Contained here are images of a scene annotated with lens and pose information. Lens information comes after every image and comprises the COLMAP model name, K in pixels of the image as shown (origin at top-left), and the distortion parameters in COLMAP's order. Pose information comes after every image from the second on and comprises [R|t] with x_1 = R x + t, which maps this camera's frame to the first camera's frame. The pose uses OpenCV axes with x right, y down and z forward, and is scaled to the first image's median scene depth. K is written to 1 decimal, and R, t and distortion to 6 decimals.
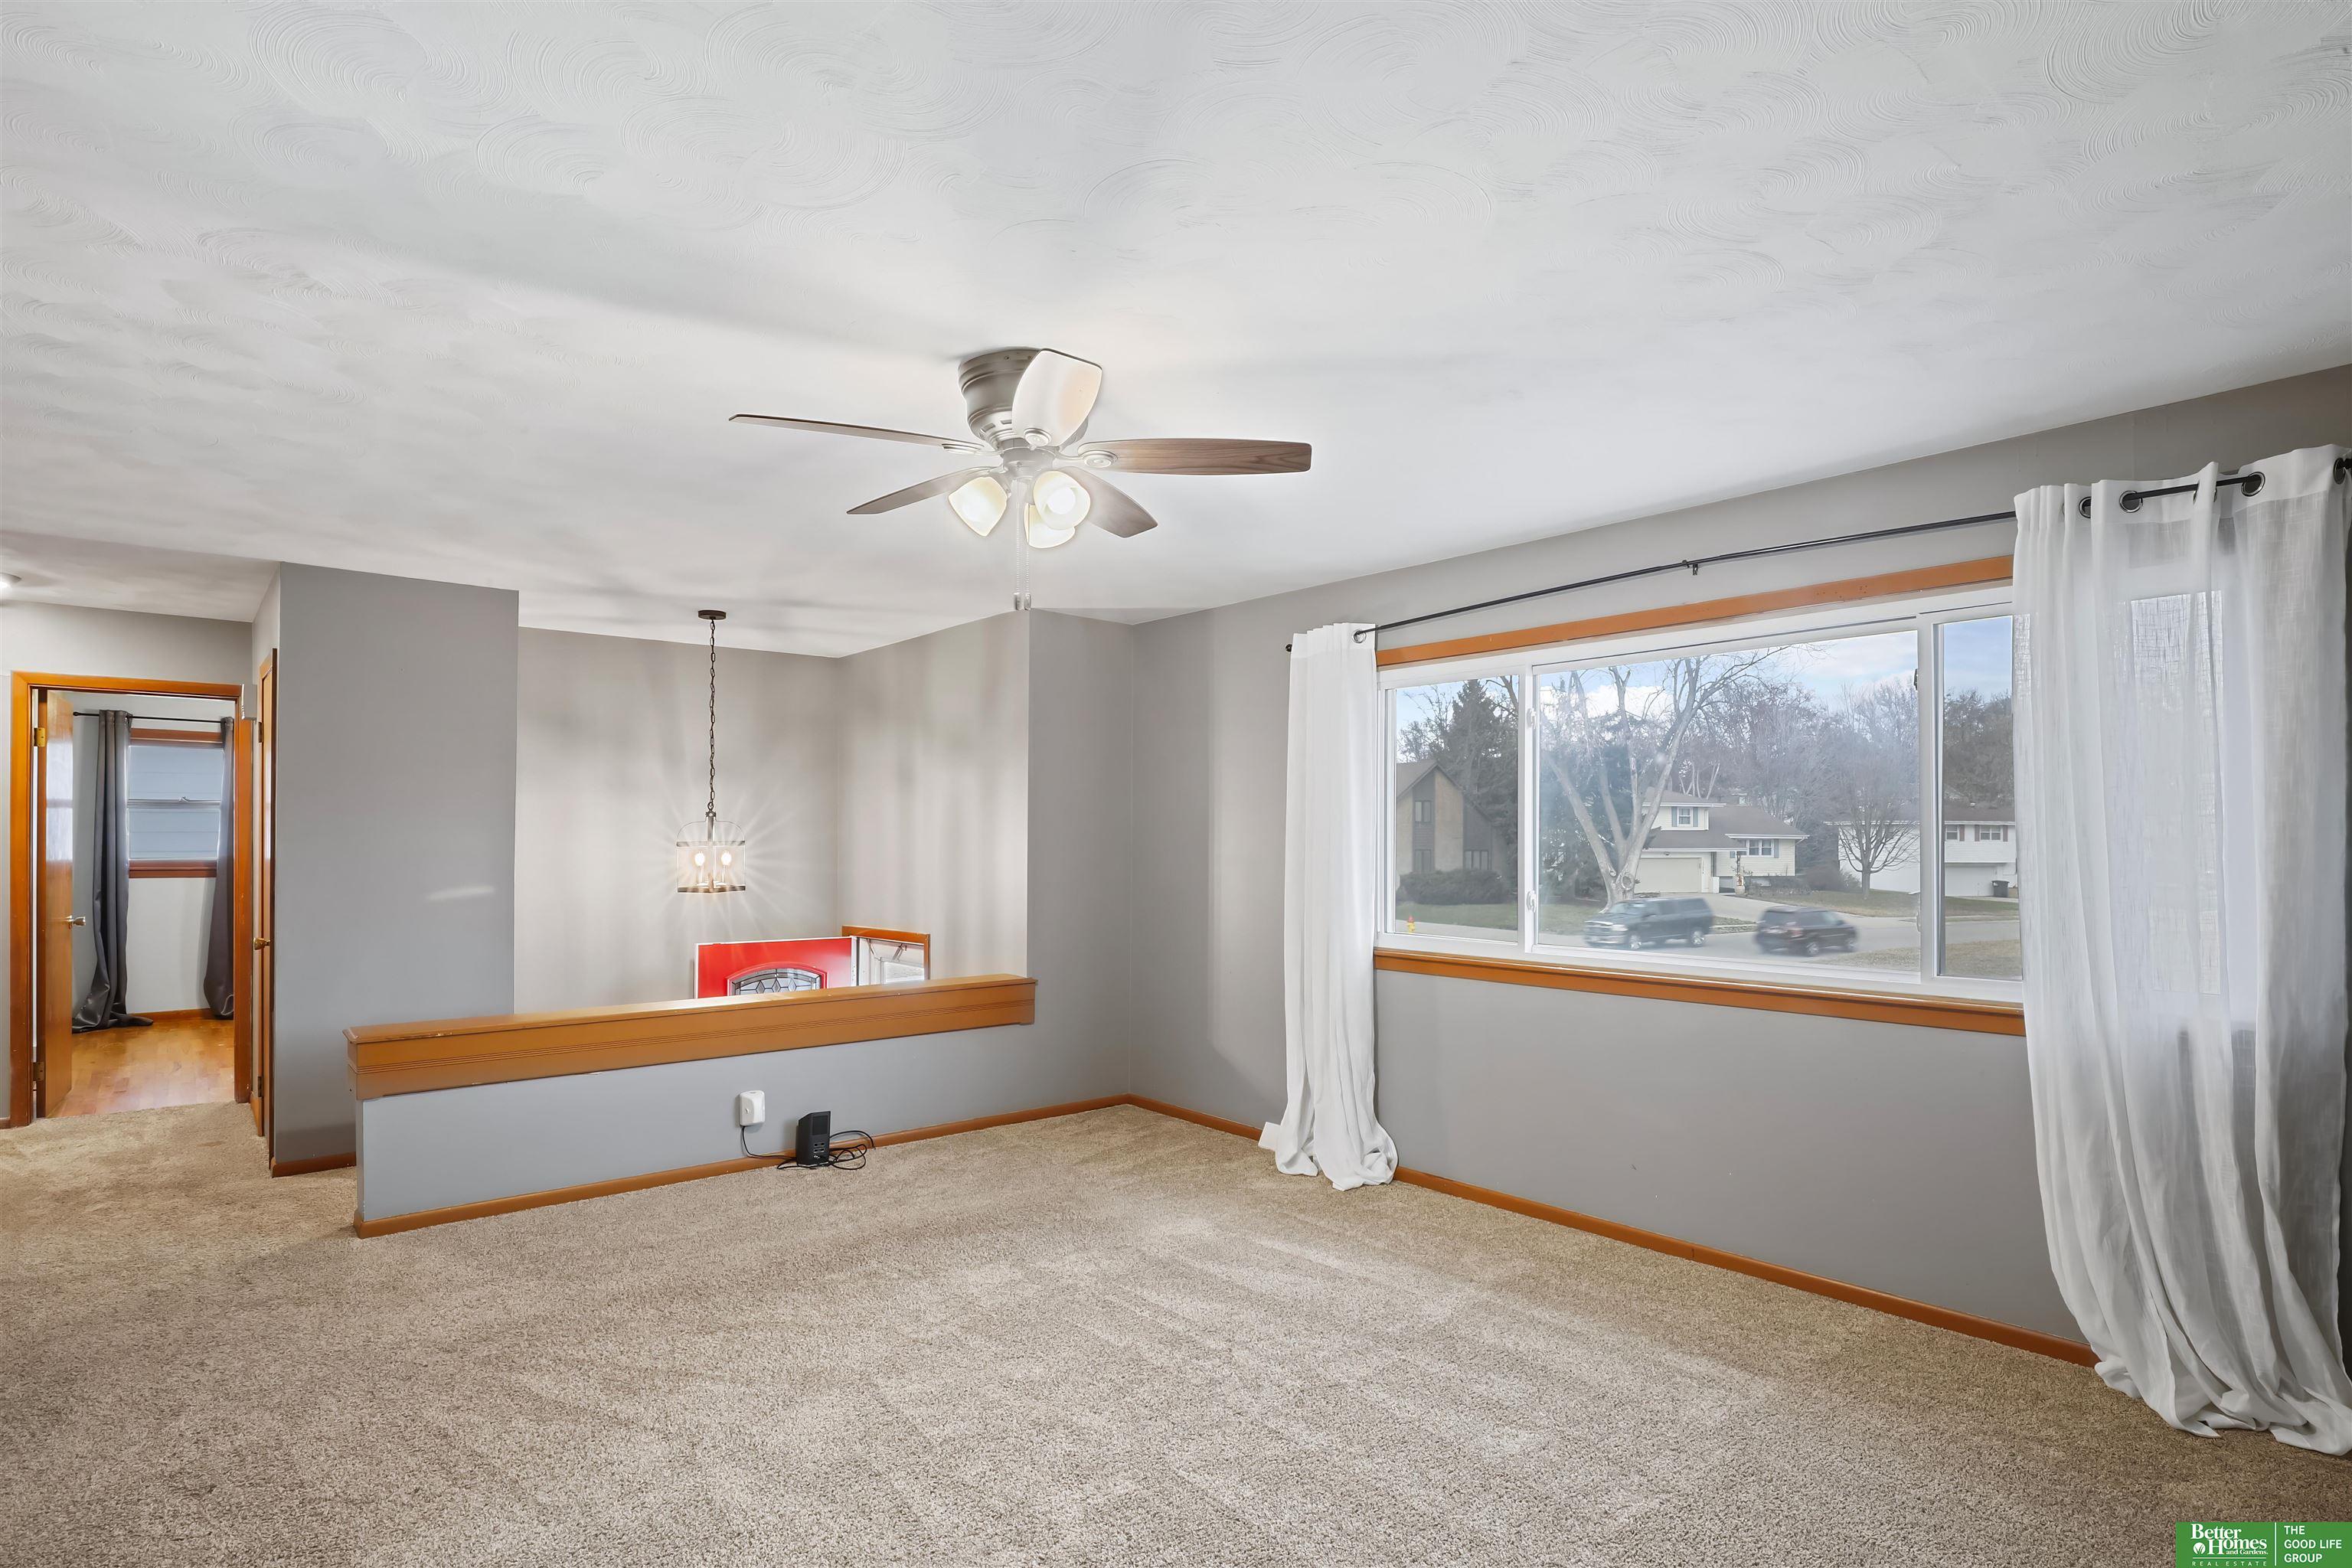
lens RADIAL K [[1239.7, 0, 1163.2], [0, 1239.7, 830.2], [0, 0, 1]] dist [-0.011555, 0.000722]
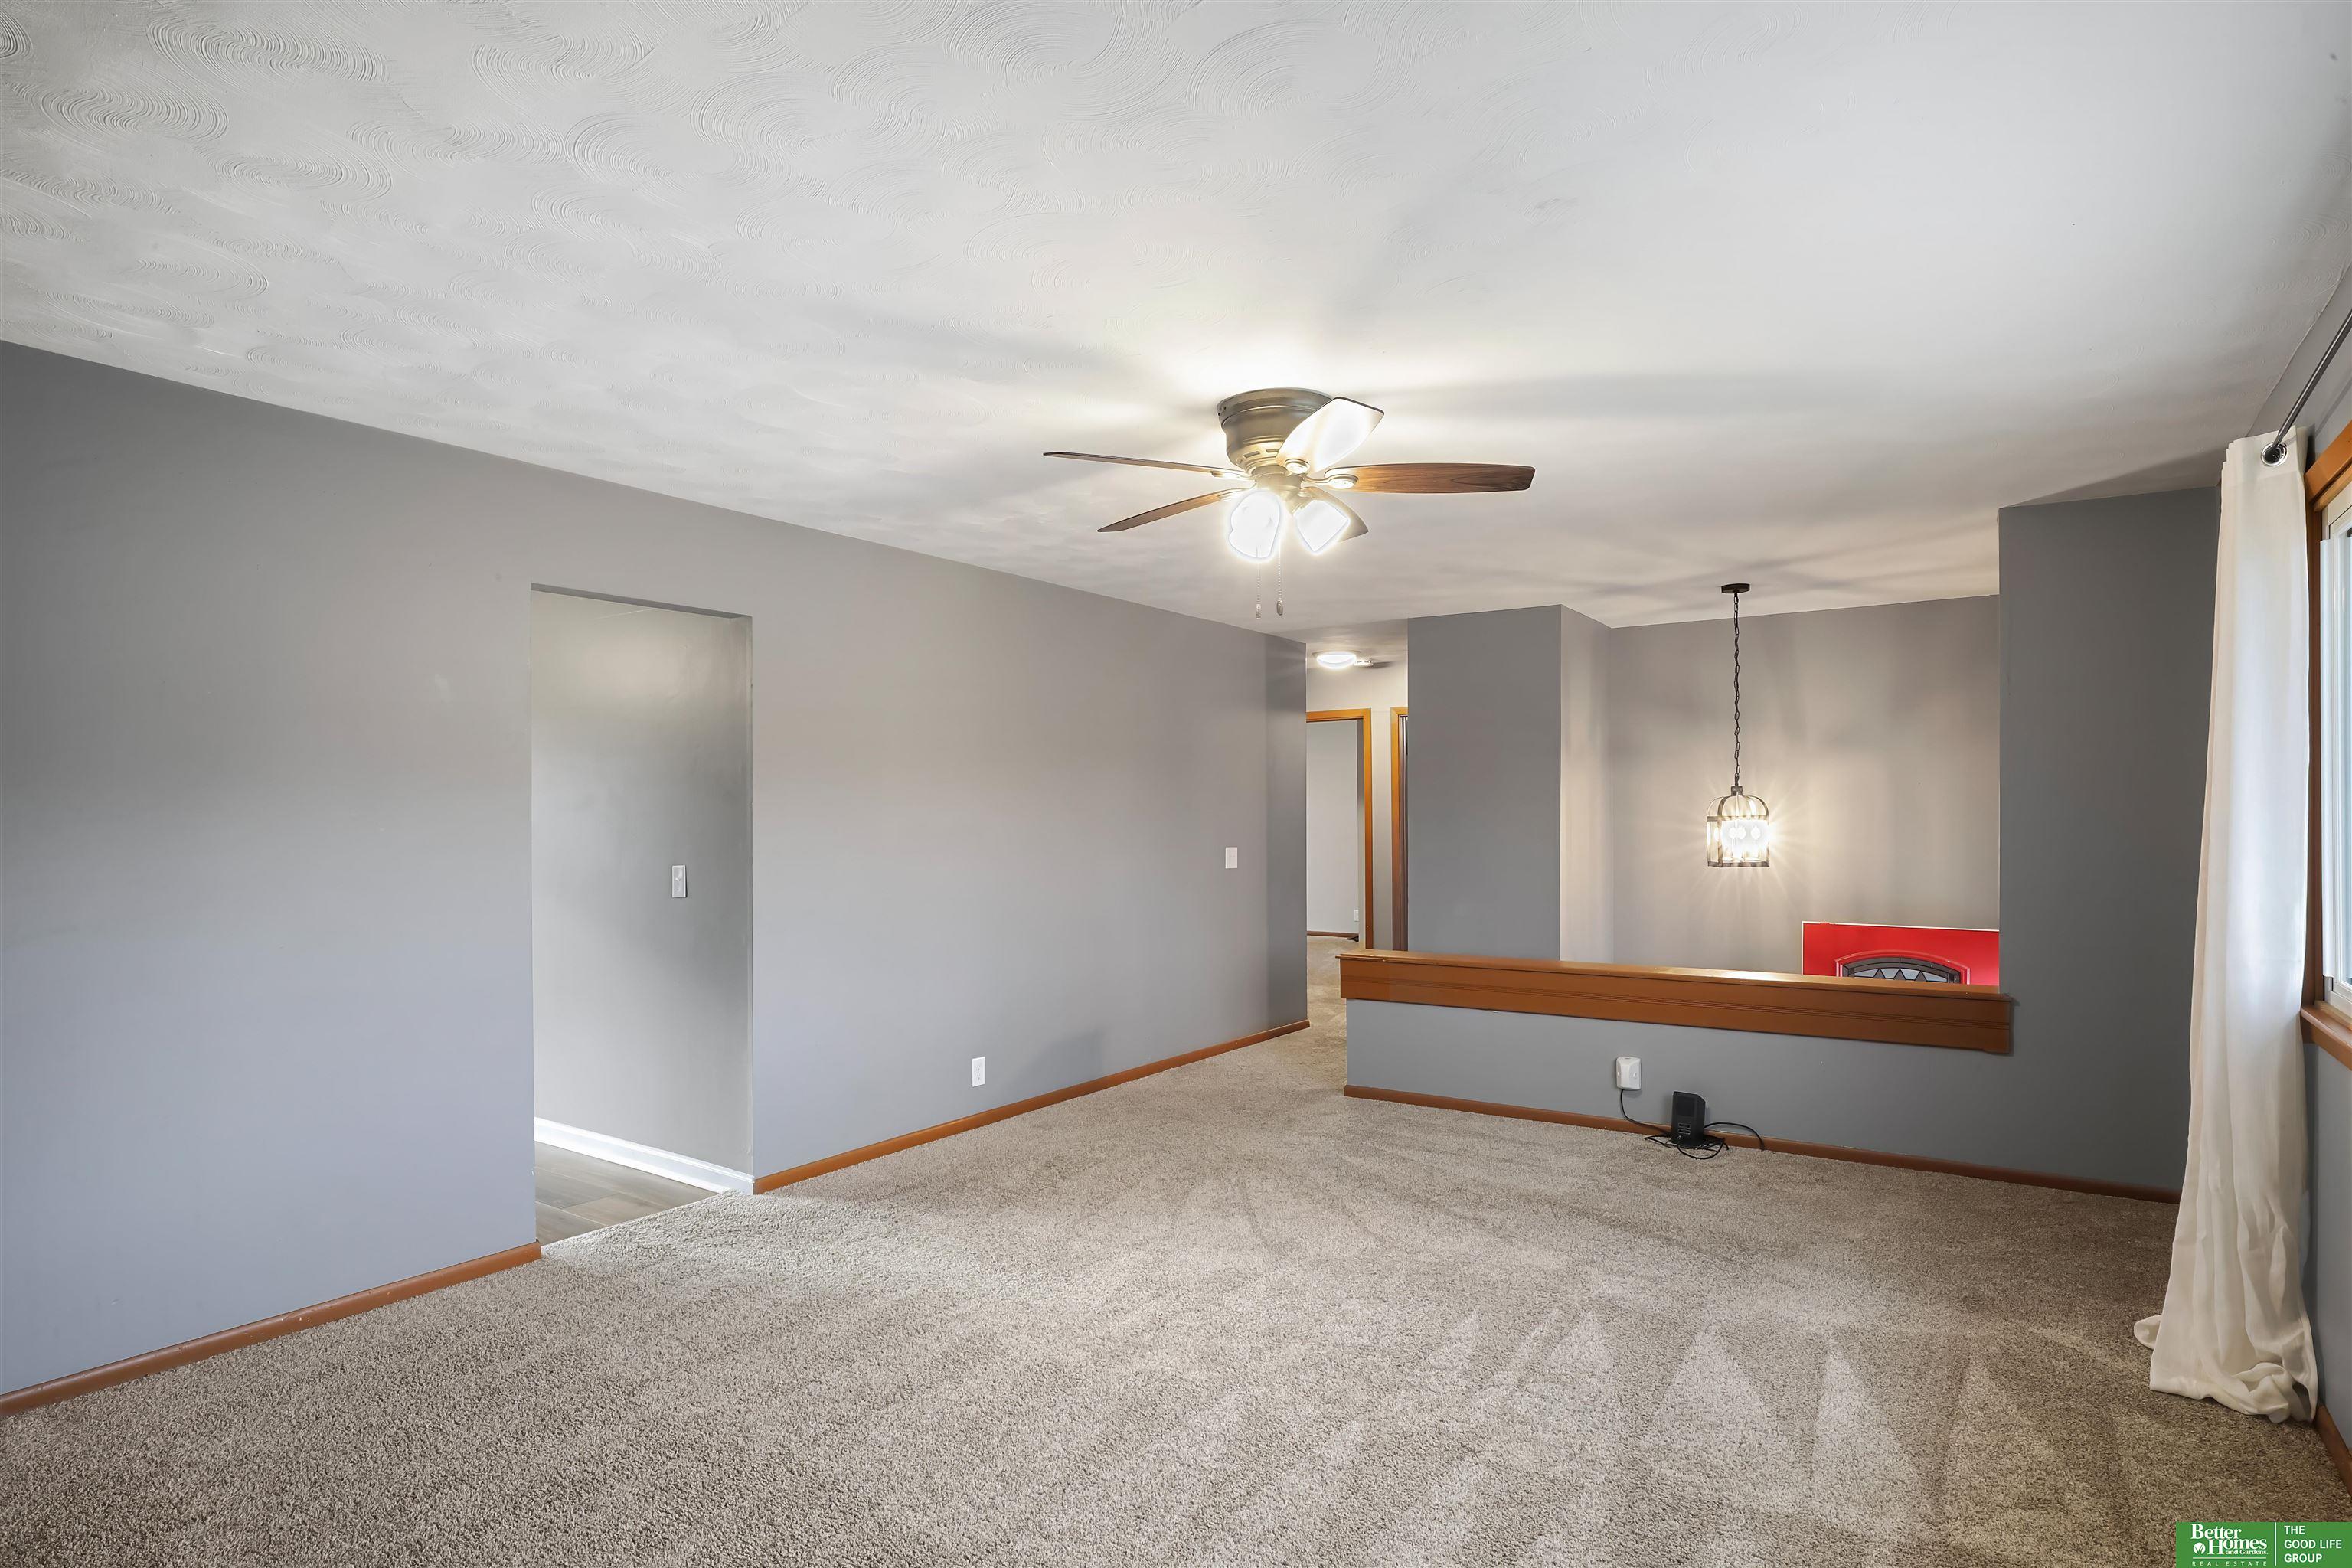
lens RADIAL K [[1249.9, 0, 1178.3], [0, 1249.9, 801.5], [0, 0, 1]] dist [-0.012798, 0.003717]
pose [[0.264581, -0.011227, -0.964298, 0.581898], [0.012707, 0.999886, -0.008154, 0.000030], [0.964280, -0.010096, 0.264693, 0.360994]]
